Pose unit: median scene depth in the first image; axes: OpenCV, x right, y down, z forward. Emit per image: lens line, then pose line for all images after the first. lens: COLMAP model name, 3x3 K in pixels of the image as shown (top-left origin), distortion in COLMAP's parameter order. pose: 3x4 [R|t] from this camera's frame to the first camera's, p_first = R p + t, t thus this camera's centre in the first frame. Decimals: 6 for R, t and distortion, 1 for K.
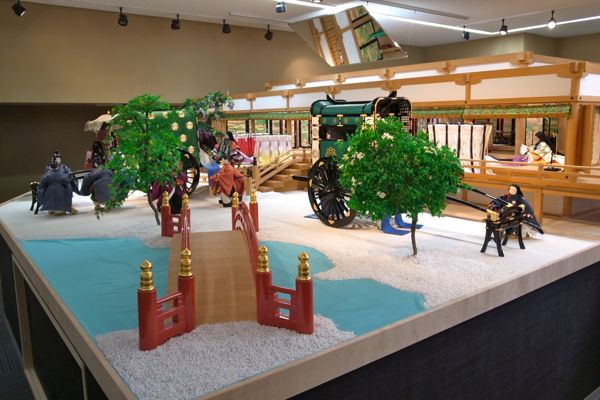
lens RADIAL K [[490.5, 0, 302.1], [0, 490.5, 198.3], [0, 0, 1]] dist [-0.054364, 0.051380]
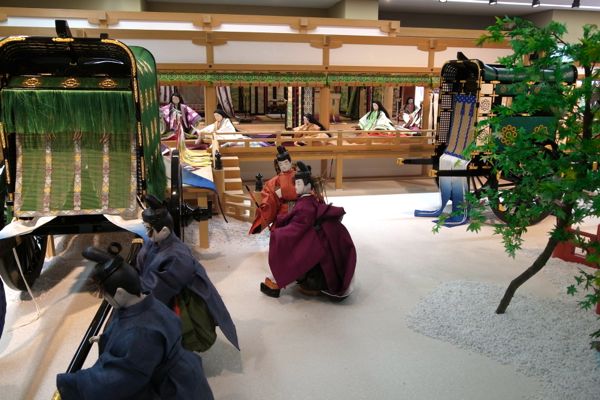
lens RADIAL K [[490.5, 0, 302.1], [0, 490.5, 198.3], [0, 0, 1]] dist [-0.054364, 0.051380]
pose [[0.422487, -0.187327, 0.886800, -0.525306], [0.131266, 0.980740, 0.144634, -0.098173], [-0.896813, 0.055301, 0.438939, 0.659879]]
